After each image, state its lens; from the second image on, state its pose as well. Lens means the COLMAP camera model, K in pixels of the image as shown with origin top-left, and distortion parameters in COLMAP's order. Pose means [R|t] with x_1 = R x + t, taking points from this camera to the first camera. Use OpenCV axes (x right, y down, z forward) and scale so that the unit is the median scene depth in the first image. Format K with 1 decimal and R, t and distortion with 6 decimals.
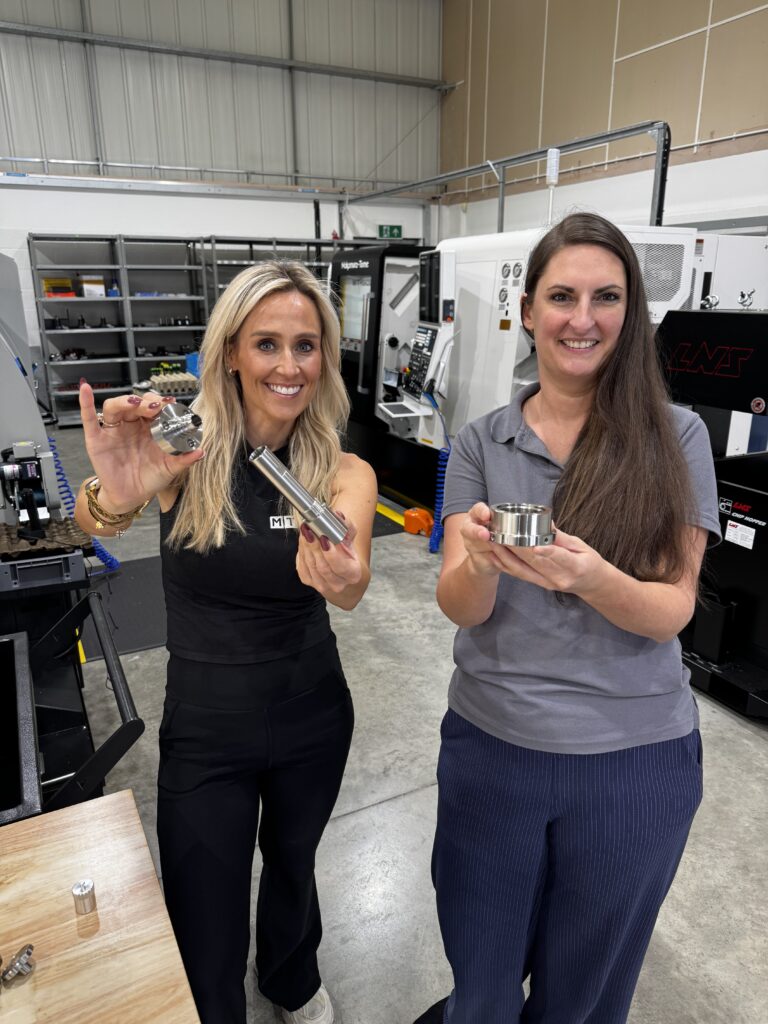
lens RADIAL K [[734.8, 0, 384.0], [0, 734.8, 512.0], [0, 0, 1]] dist [0.032683, -0.003515]
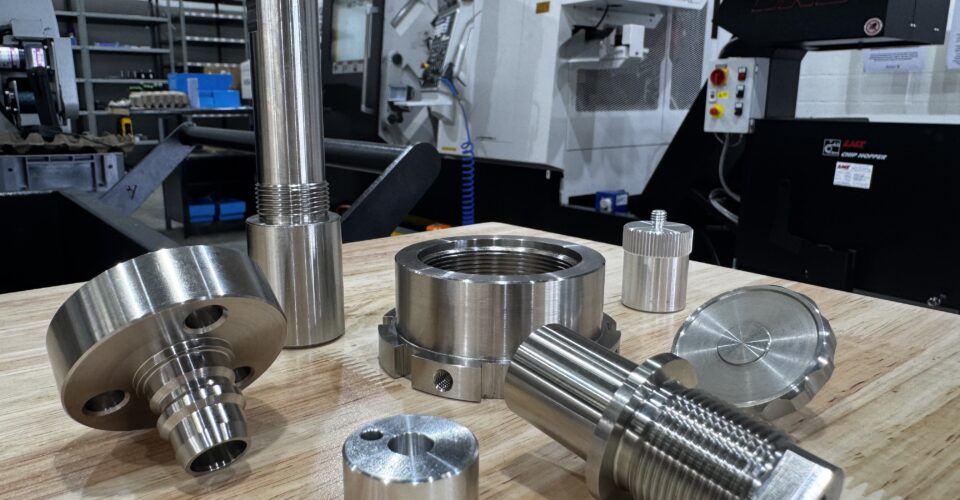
lens RADIAL K [[688.5, 0, 436.6], [0, 688.5, 247.3], [0, 0, 1]] dist [0.002073, 0.003114]
pose [[0.985297, -0.030453, 0.168115, -0.095745], [0.044948, 0.995527, -0.083098, 0.090135], [-0.164832, 0.089432, 0.982259, 0.132627]]
